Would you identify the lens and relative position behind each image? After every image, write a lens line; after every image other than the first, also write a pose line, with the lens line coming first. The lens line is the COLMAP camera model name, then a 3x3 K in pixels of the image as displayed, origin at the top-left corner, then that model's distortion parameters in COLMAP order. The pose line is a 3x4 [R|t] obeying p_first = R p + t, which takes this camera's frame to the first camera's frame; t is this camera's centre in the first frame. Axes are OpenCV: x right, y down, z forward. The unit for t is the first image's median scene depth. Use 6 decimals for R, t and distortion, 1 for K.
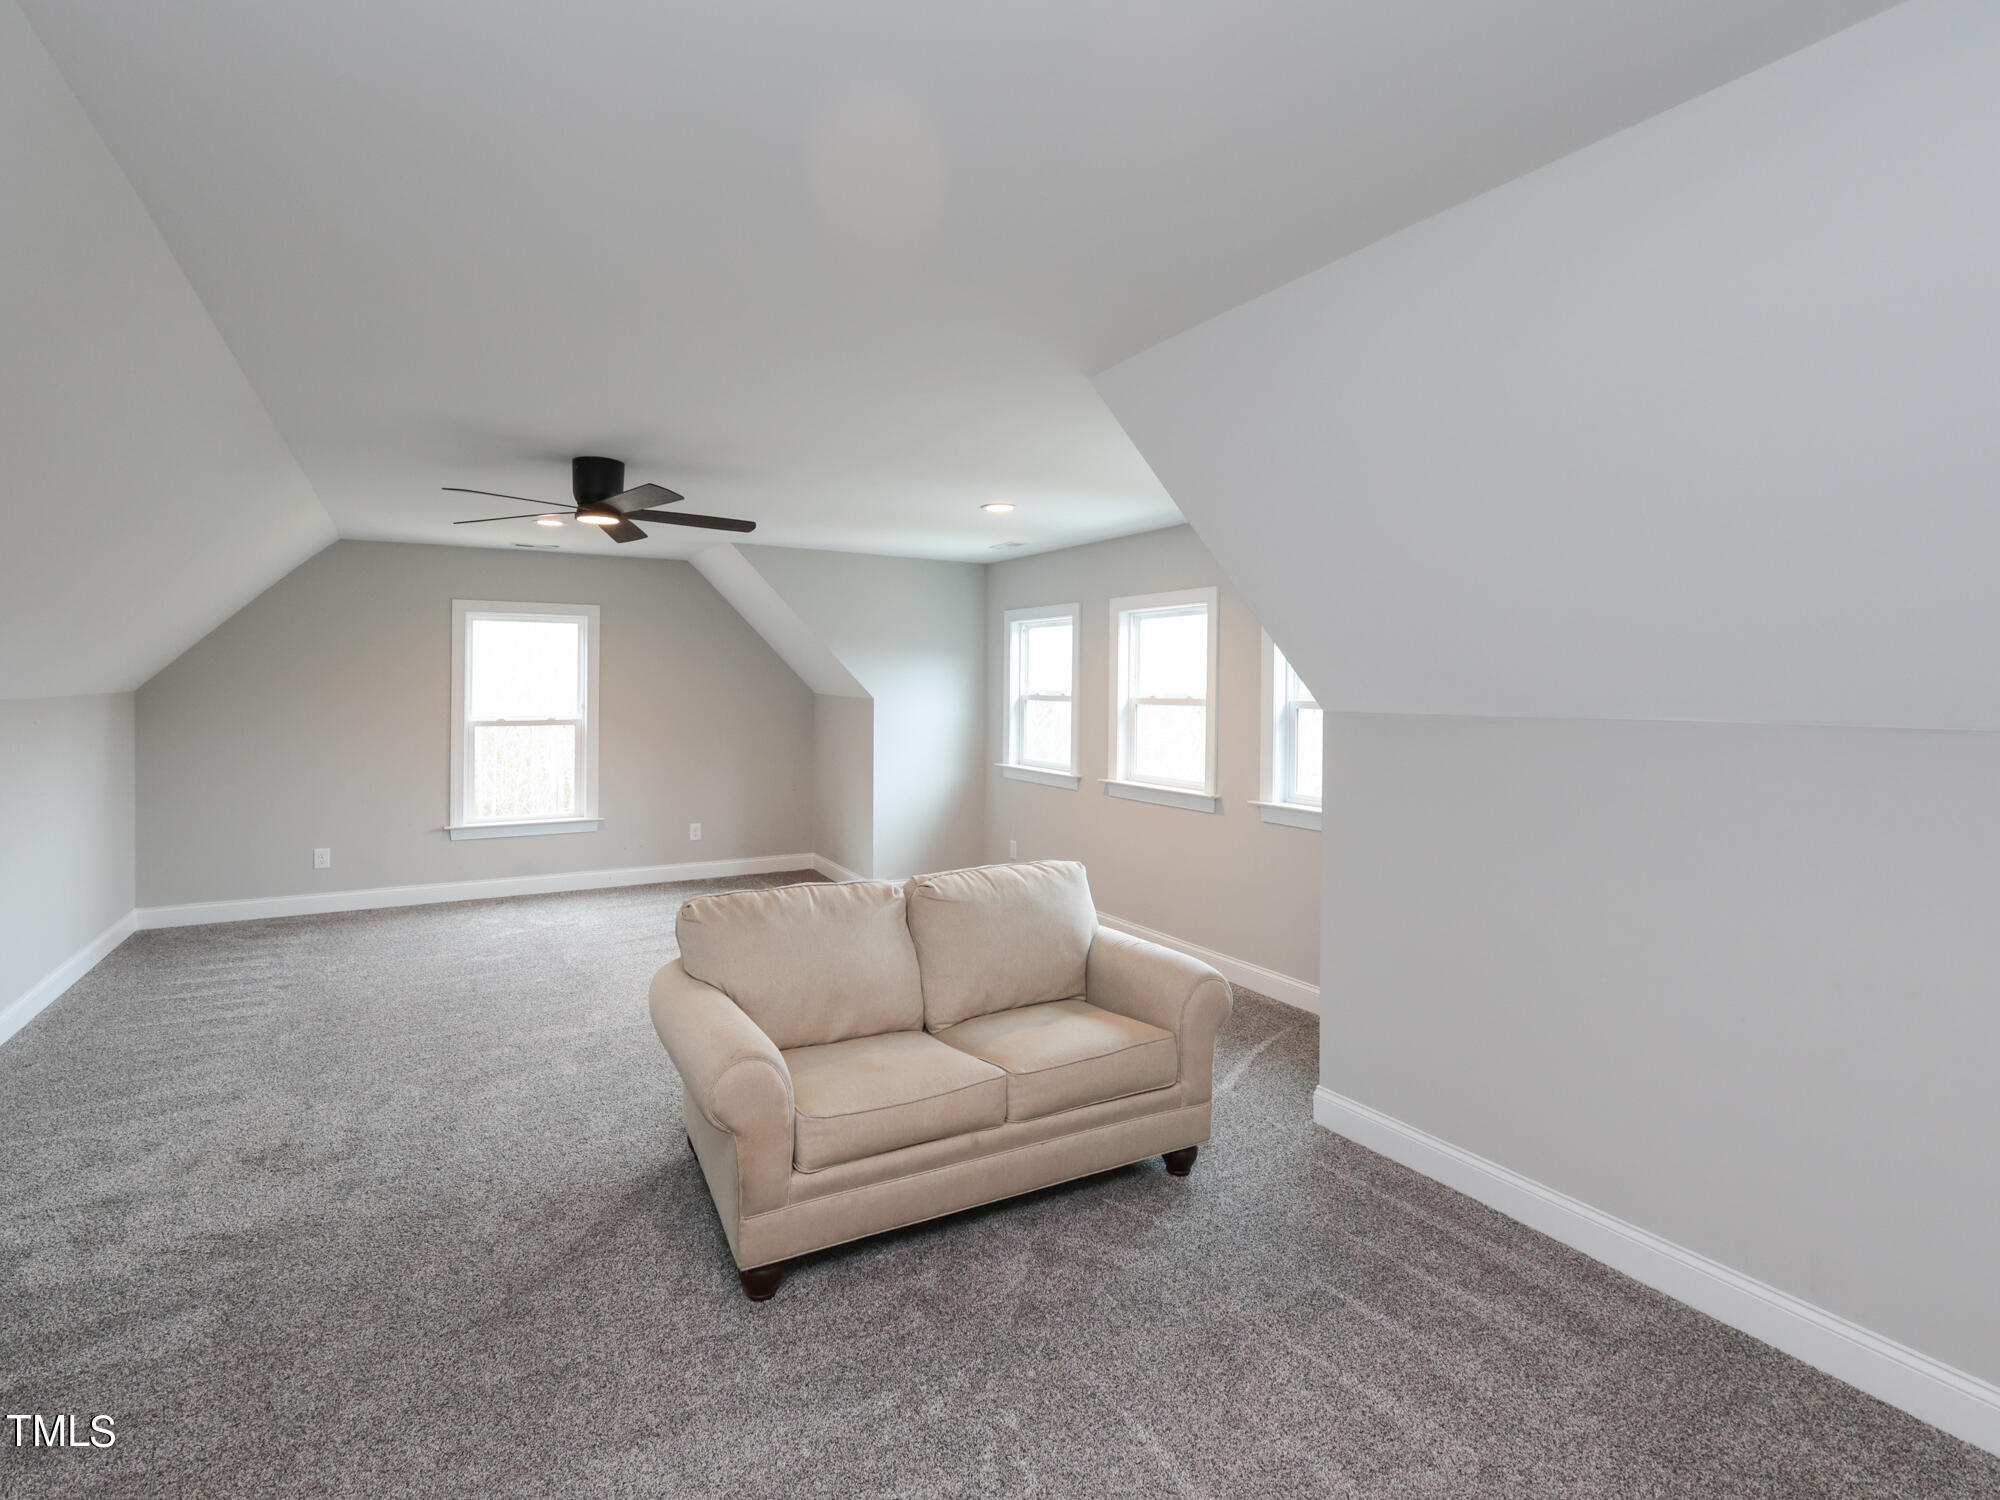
lens RADIAL K [[1002.9, 0, 1000.1], [0, 1002.9, 677.7], [0, 0, 1]] dist [0.002624, 0.001100]
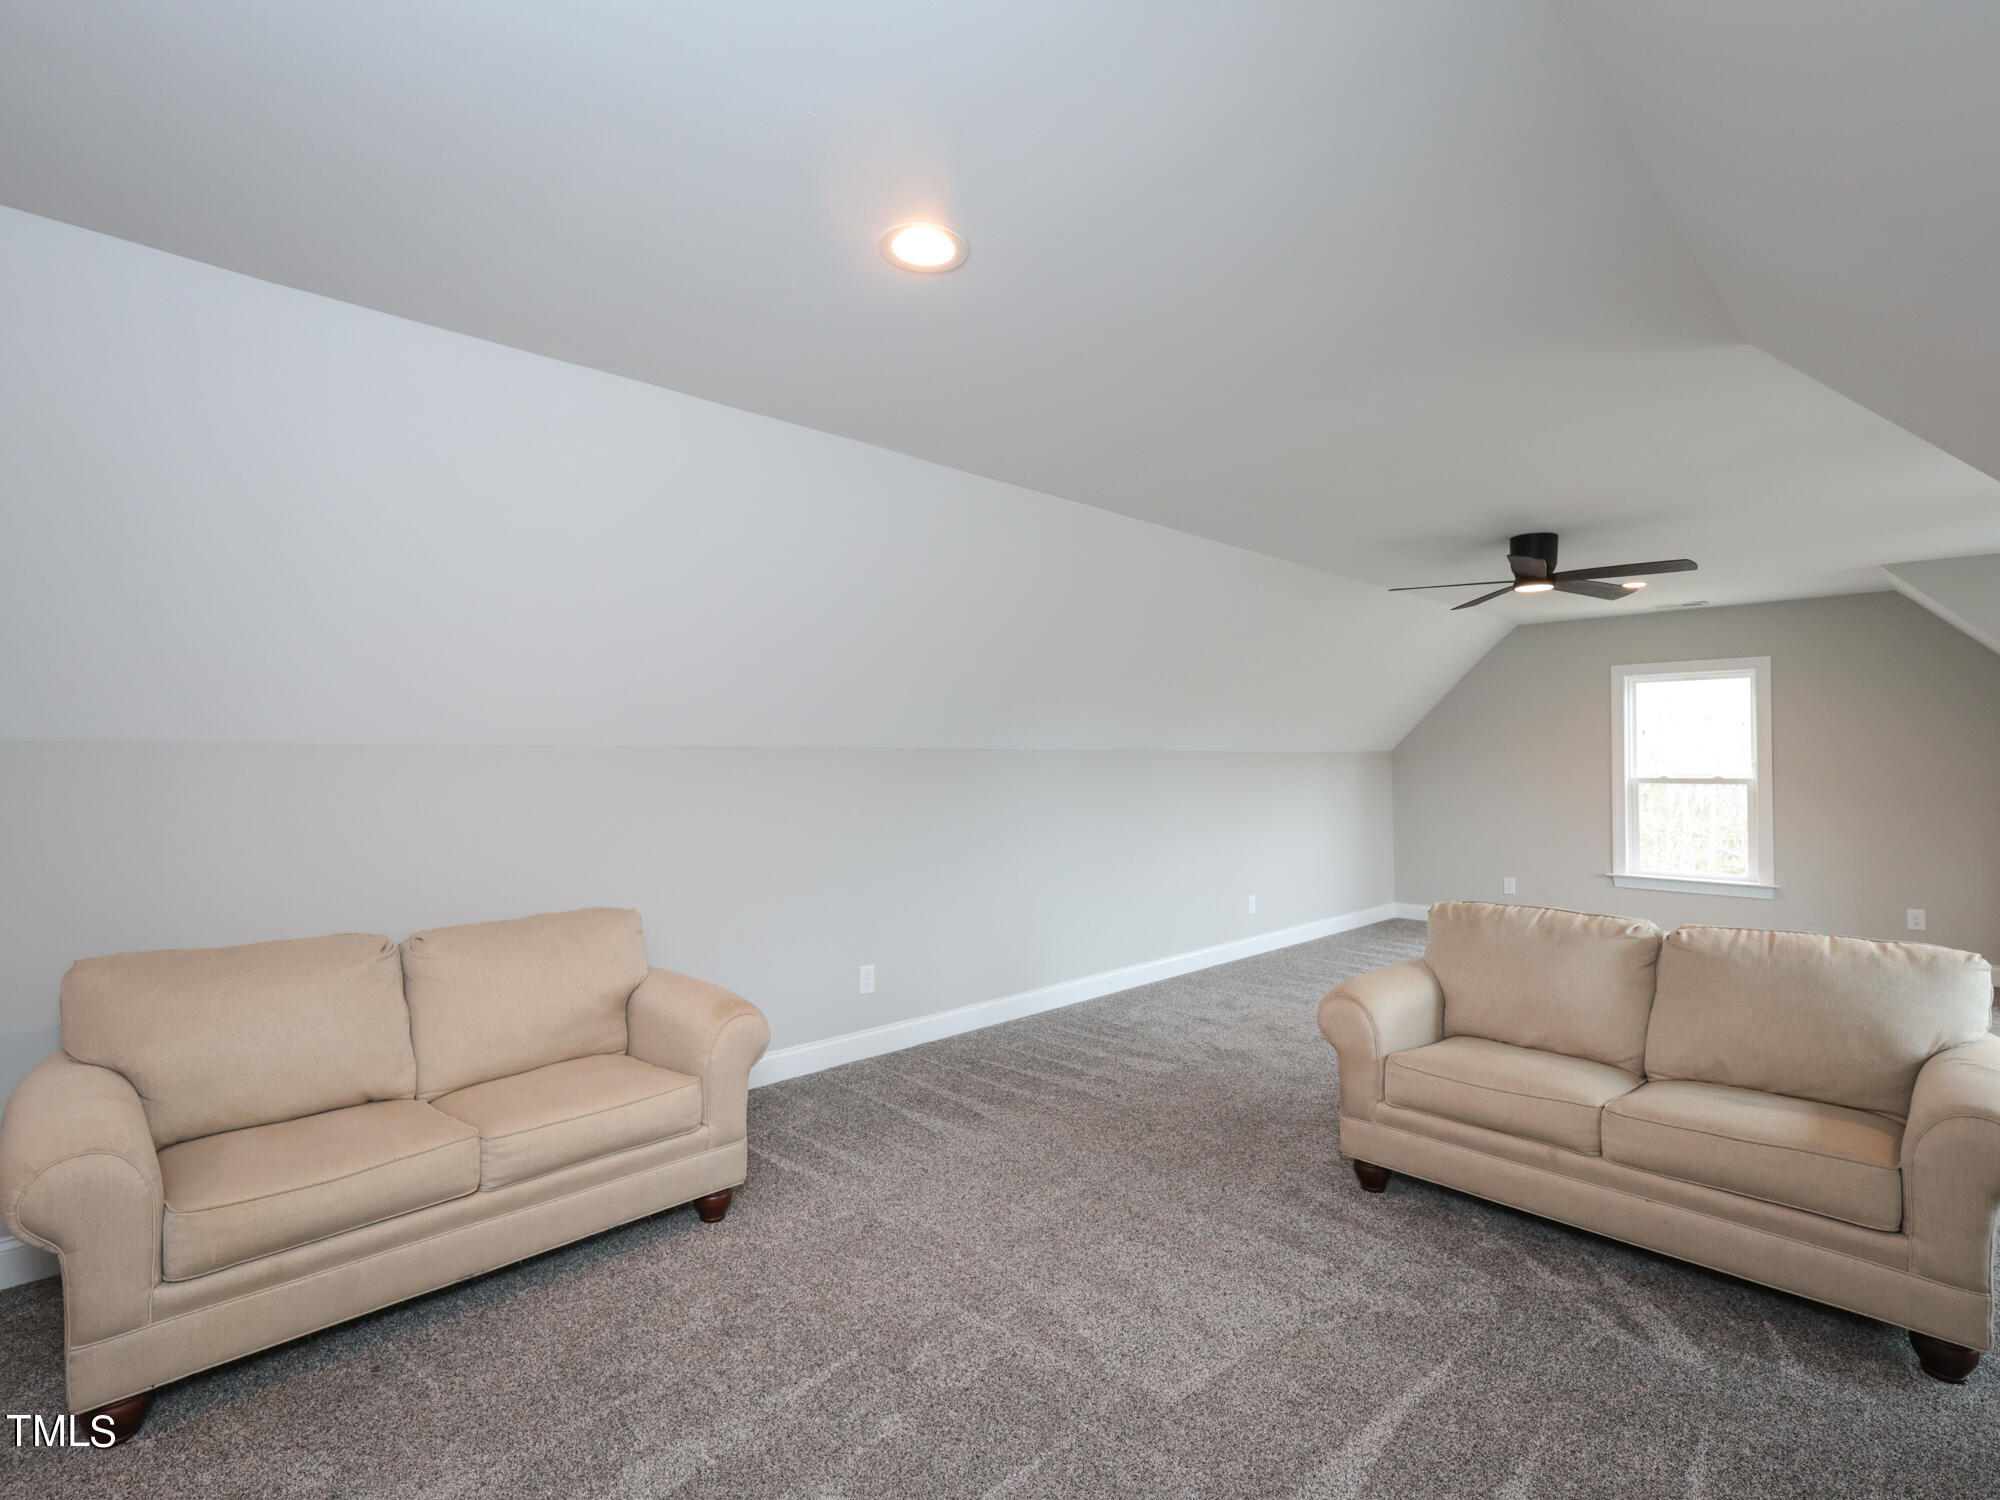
lens RADIAL K [[1016.0, 0, 1000.0], [0, 1016.0, 750.0], [0, 0, 1]] dist [-0.002921, -0.001024]
pose [[0.239724, -0.018904, -0.970657, 0.548319], [0.009743, 0.999807, -0.017065, 0.038892], [0.970792, -0.005367, 0.239862, 0.132381]]
